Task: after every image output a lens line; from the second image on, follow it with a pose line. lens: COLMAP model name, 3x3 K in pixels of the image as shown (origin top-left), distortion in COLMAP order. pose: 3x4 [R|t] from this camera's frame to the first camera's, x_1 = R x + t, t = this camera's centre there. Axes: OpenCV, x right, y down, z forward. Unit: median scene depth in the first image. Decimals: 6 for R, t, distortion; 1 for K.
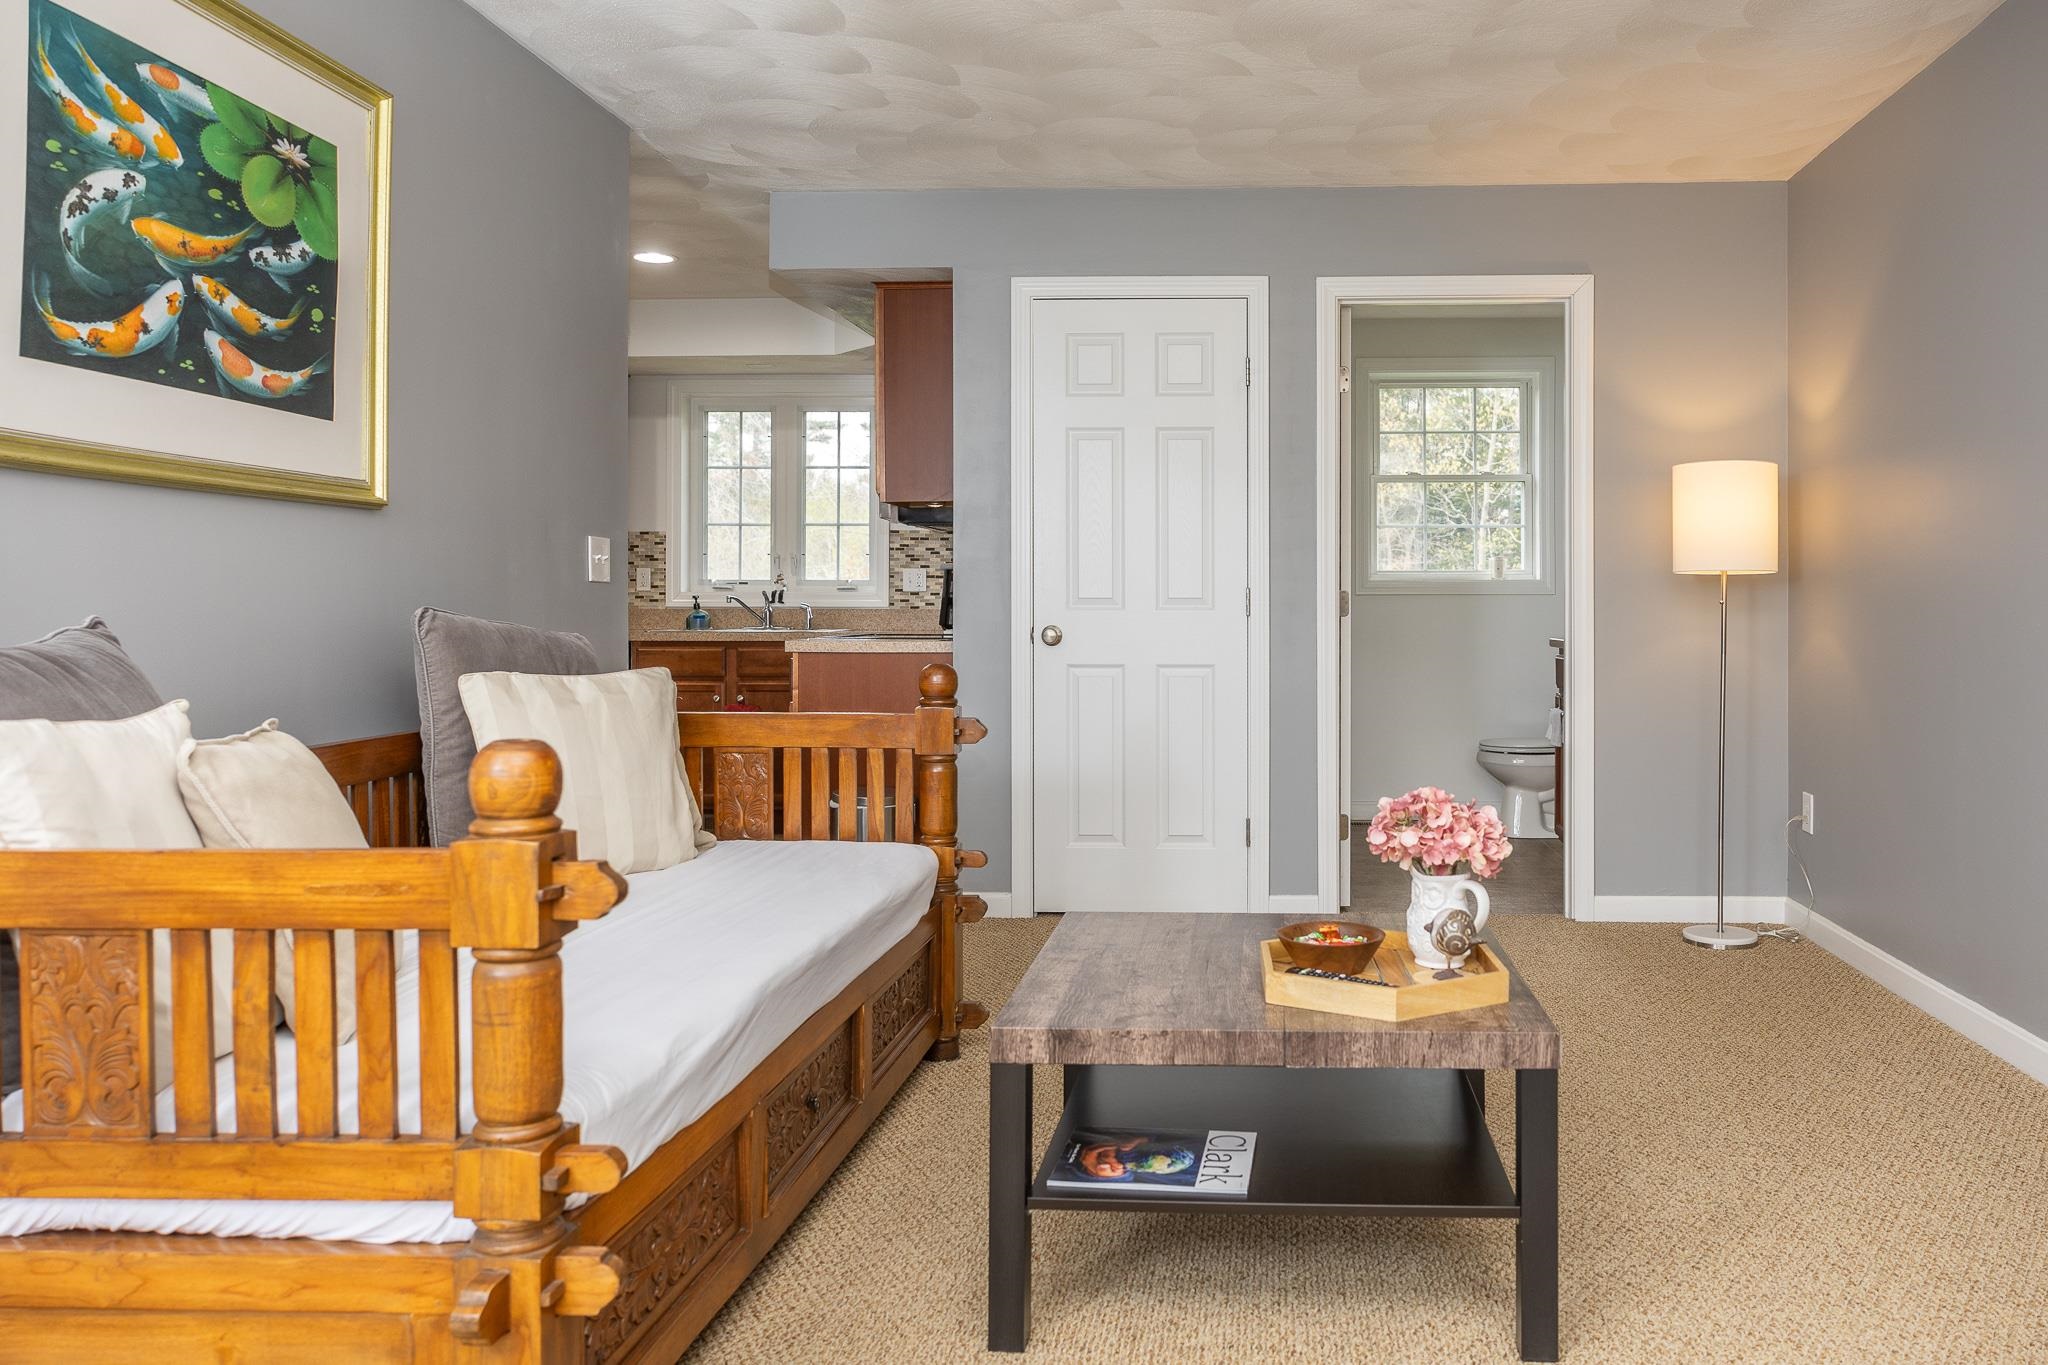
lens RADIAL K [[1431.4, 0, 1080.4], [0, 1431.4, 669.7], [0, 0, 1]] dist [0.001951, -0.002460]
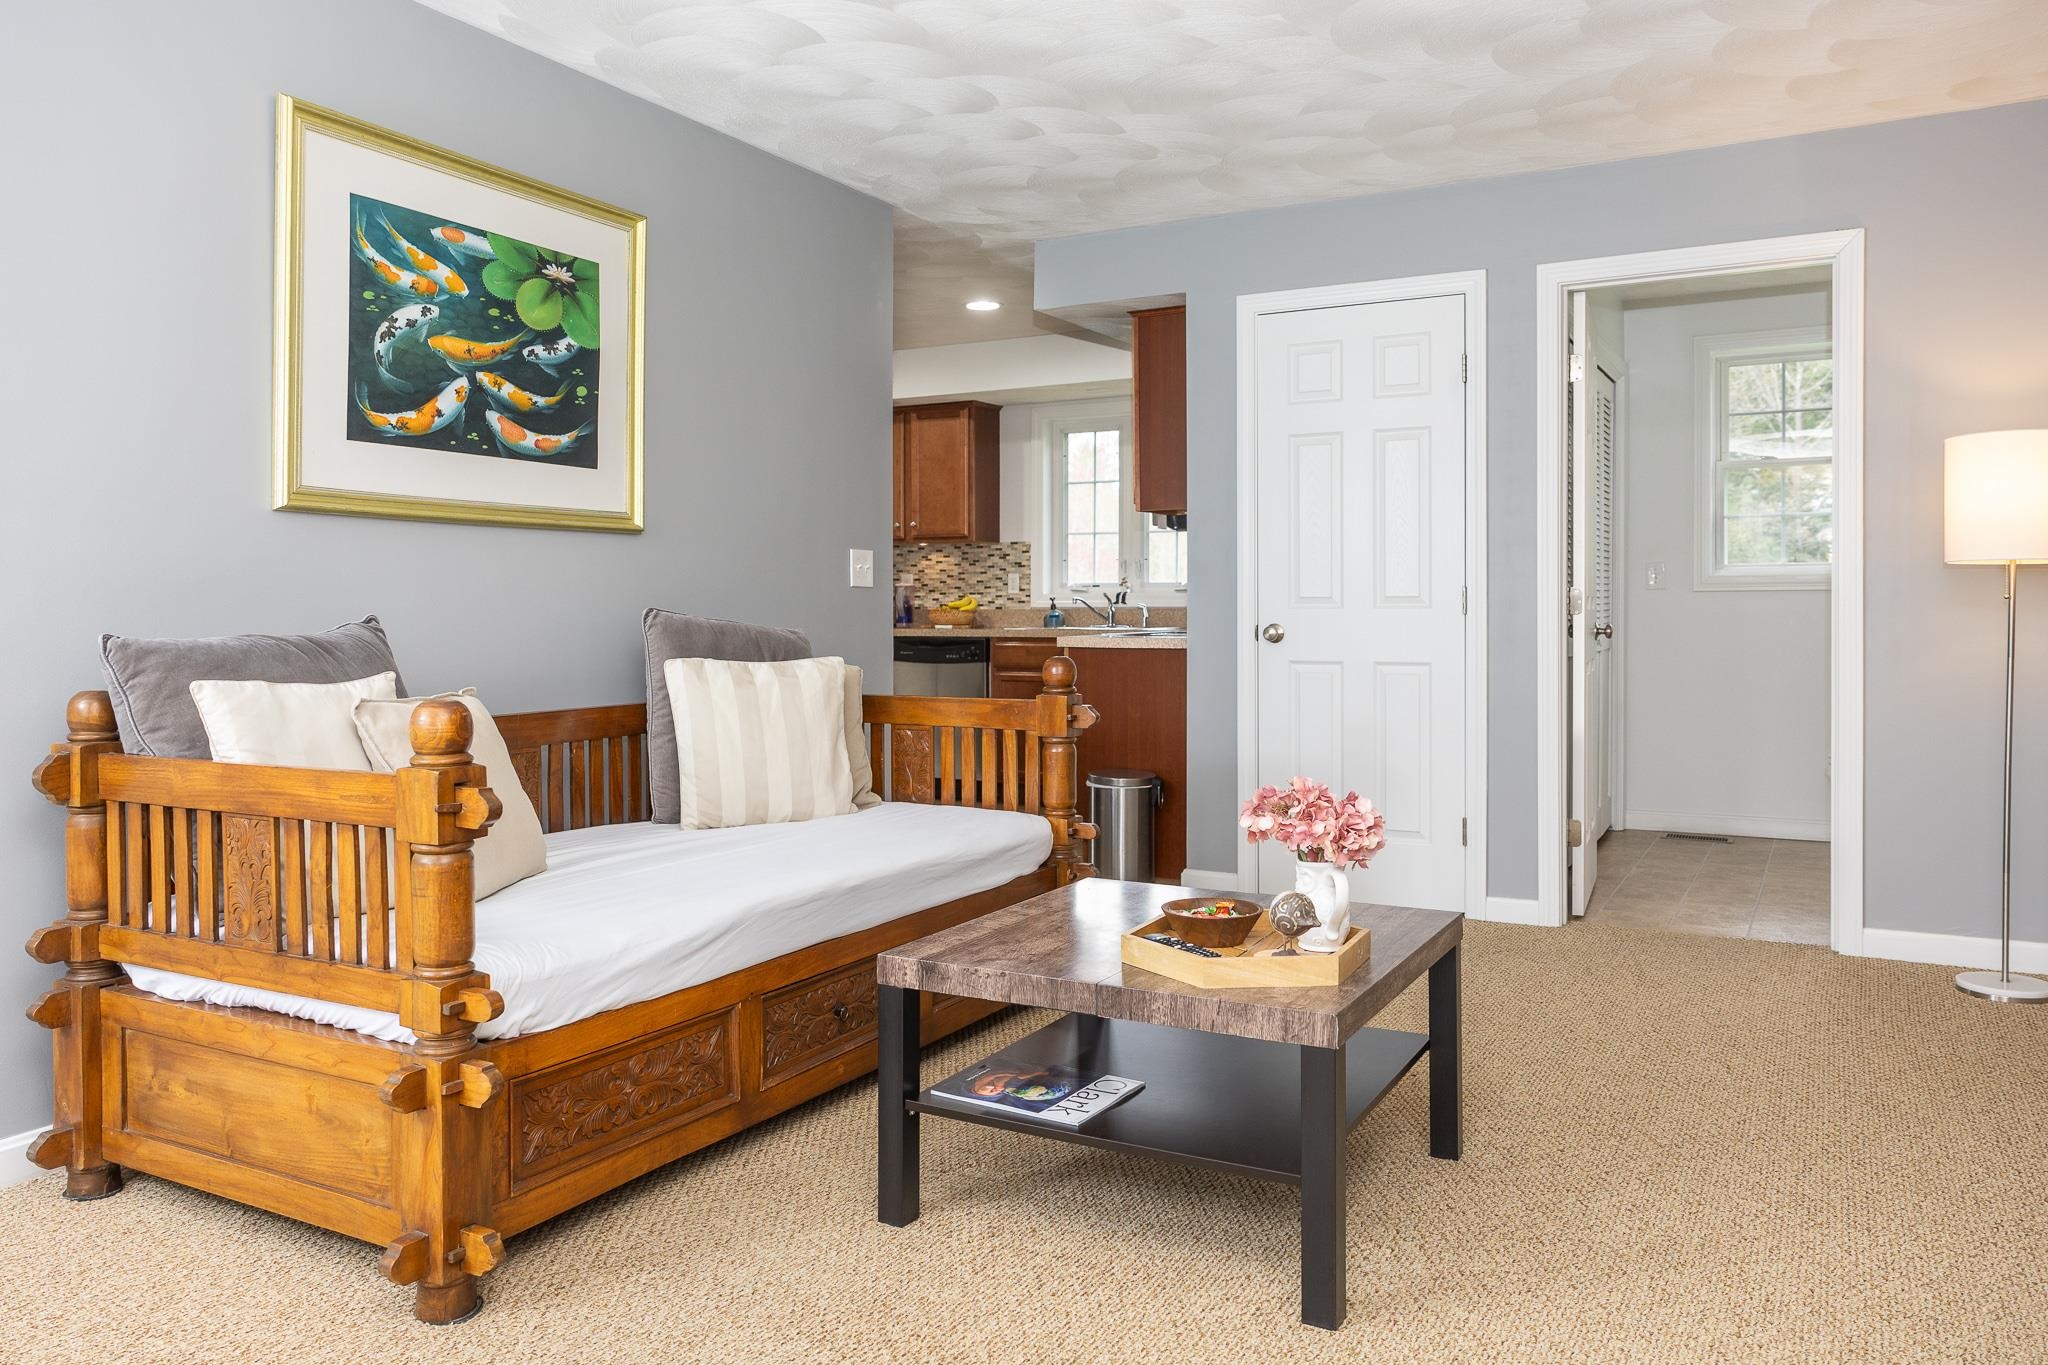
lens RADIAL K [[1418.8, 0, 1087.2], [0, 1418.8, 687.0], [0, 0, 1]] dist [-0.000555, -0.000146]
pose [[0.902927, 0.019738, -0.429340, 0.506220], [-0.014671, 0.999778, 0.015109, 0.003296], [0.429543, -0.007344, 0.903016, -0.001729]]
